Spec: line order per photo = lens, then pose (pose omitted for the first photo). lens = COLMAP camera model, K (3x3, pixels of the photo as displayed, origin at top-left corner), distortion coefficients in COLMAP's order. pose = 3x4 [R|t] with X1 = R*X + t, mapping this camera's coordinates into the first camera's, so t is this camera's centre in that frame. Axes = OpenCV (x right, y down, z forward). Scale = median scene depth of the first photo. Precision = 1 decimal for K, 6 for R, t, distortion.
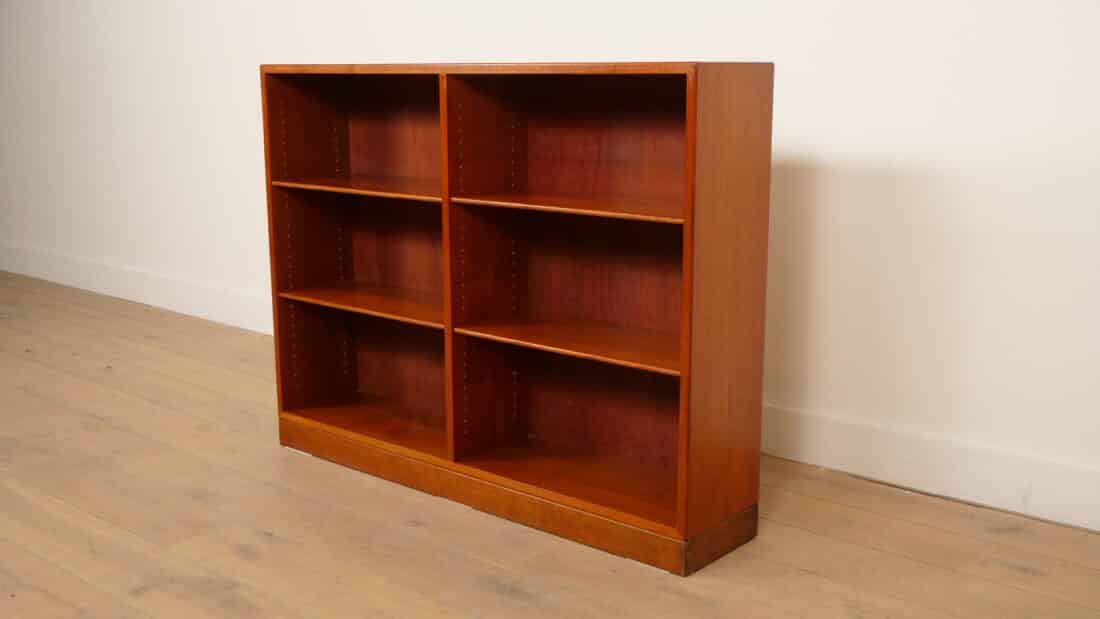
lens RADIAL K [[1184.1, 0, 554.6], [0, 1184.1, 310.7], [0, 0, 1]] dist [-0.001973, 0.000000]
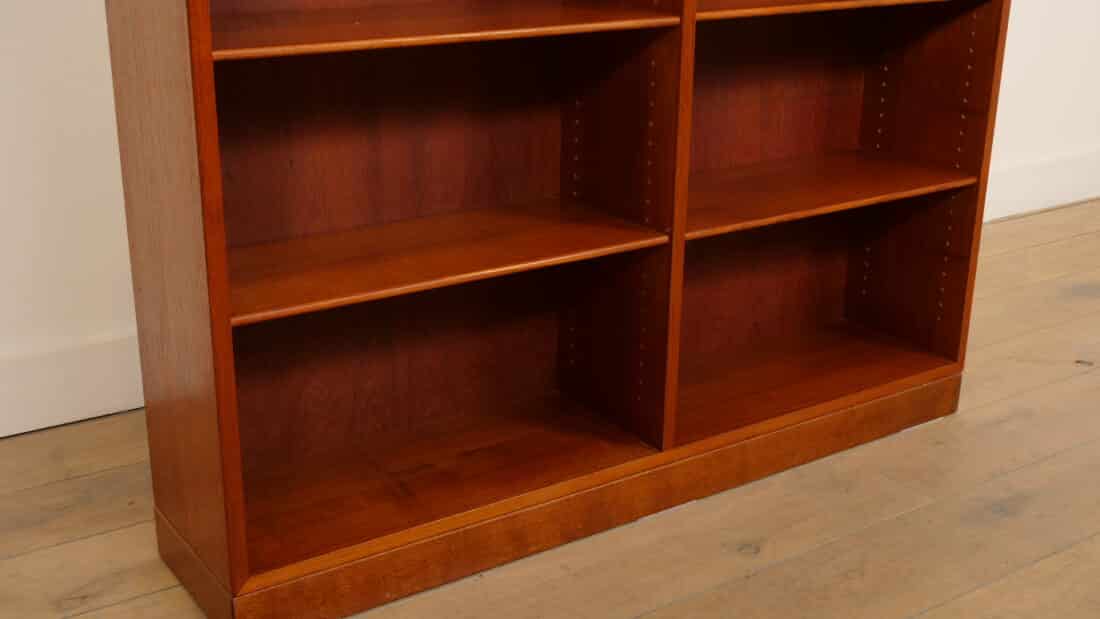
lens RADIAL K [[1289.2, 0, 548.5], [0, 1289.2, 304.9], [0, 0, 1]] dist [-0.015006, 0.000000]
pose [[0.264238, -0.310167, 0.913222, -0.734274], [0.185071, 0.945587, 0.267609, -0.143812], [-0.946534, 0.098298, 0.307262, 0.893198]]
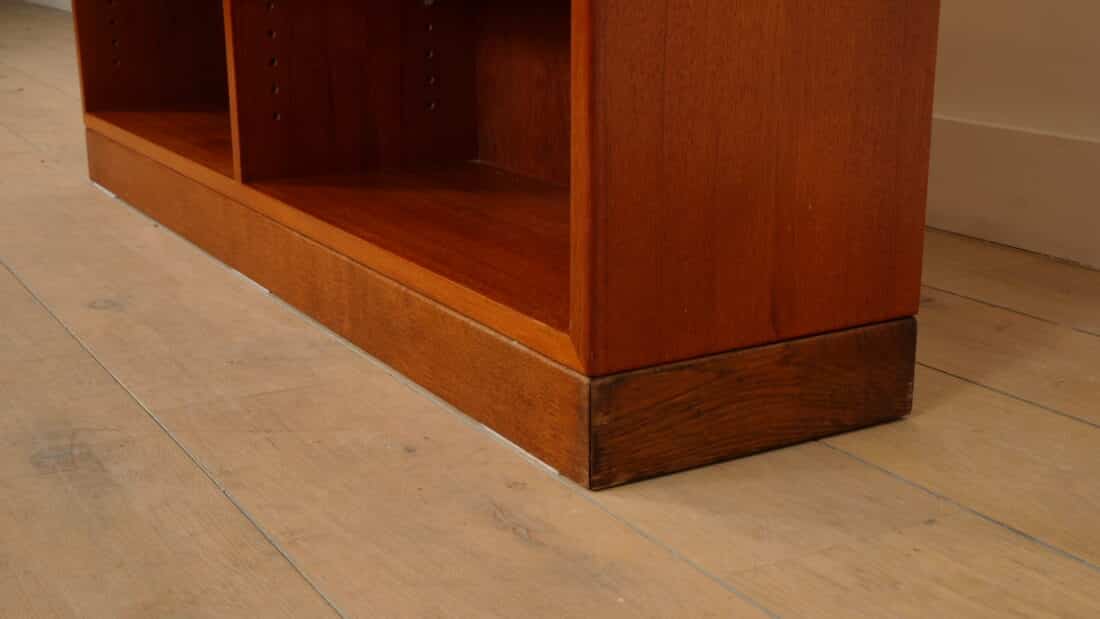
lens RADIAL K [[1392.1, 0, 548.6], [0, 1392.1, 305.2], [0, 0, 1]] dist [0.042561, 0.000000]
pose [[0.946078, 0.084699, -0.312670, 0.192769], [-0.065804, 0.995338, 0.070518, 0.135724], [0.317185, -0.046140, 0.947240, 0.583274]]
